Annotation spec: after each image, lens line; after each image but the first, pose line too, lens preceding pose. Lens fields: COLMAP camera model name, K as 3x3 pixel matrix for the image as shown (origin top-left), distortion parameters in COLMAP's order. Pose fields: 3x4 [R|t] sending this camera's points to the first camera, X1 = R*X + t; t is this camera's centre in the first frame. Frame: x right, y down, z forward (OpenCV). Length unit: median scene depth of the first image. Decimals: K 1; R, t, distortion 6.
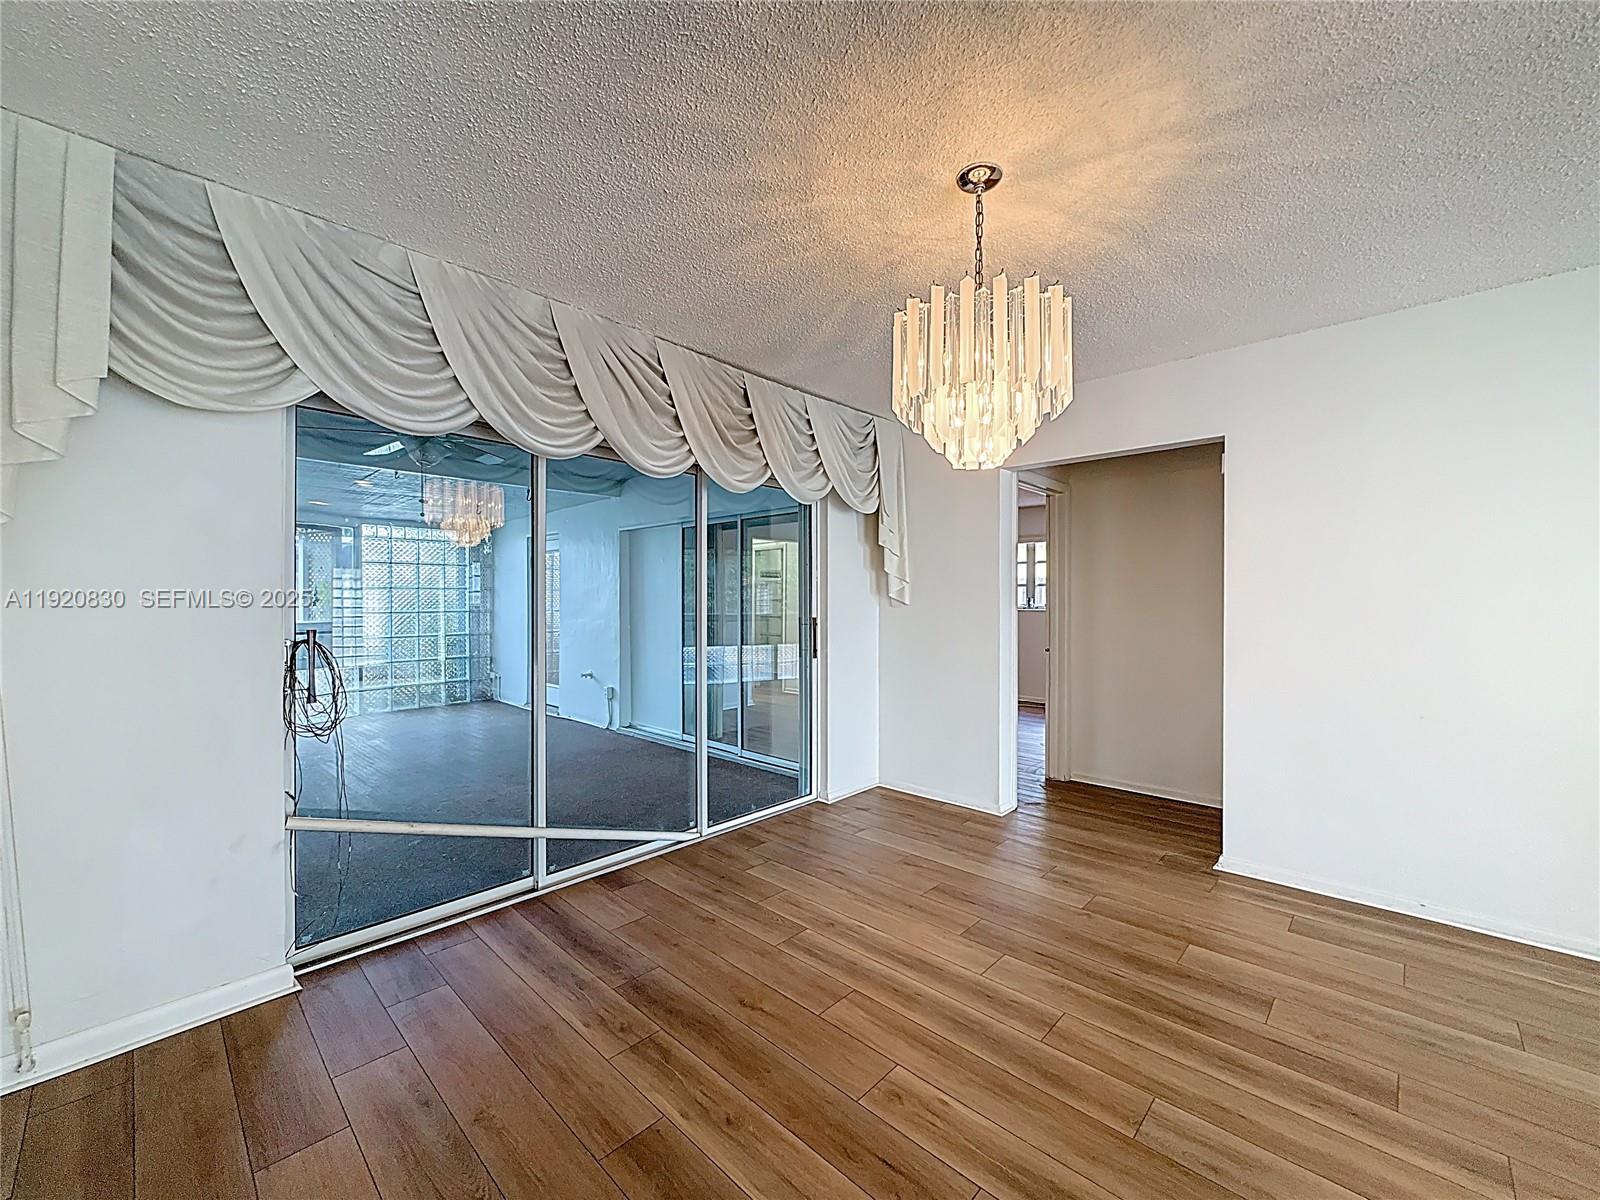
lens RADIAL K [[651.5, 0, 800.0], [0, 651.5, 600.0], [0, 0, 1]] dist [-0.000489, -0.000110]
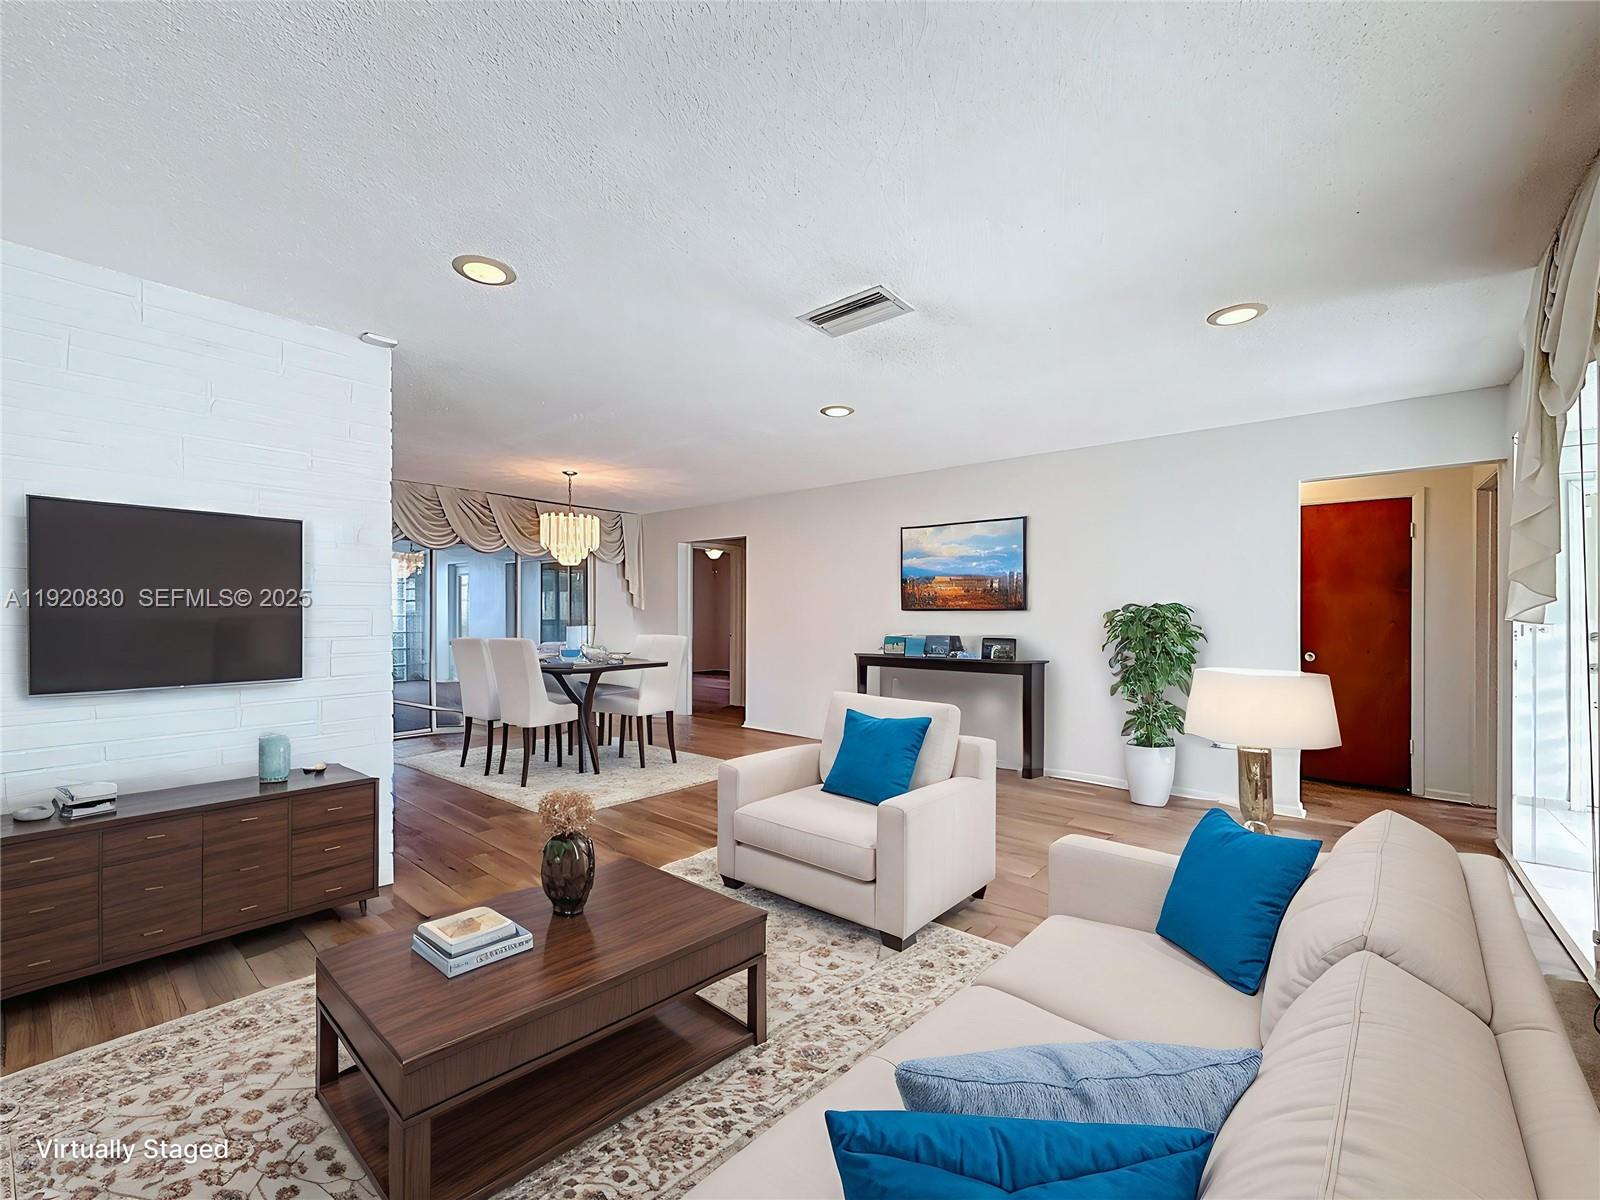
lens RADIAL K [[678.1, 0, 800.0], [0, 678.1, 600.0], [0, 0, 1]] dist [0.000538, 0.000018]
pose [[0.998848, -0.006983, 0.047485, 0.687660], [0.007719, 0.999853, -0.015332, 0.012771], [-0.047370, 0.015681, 0.998754, -1.279086]]
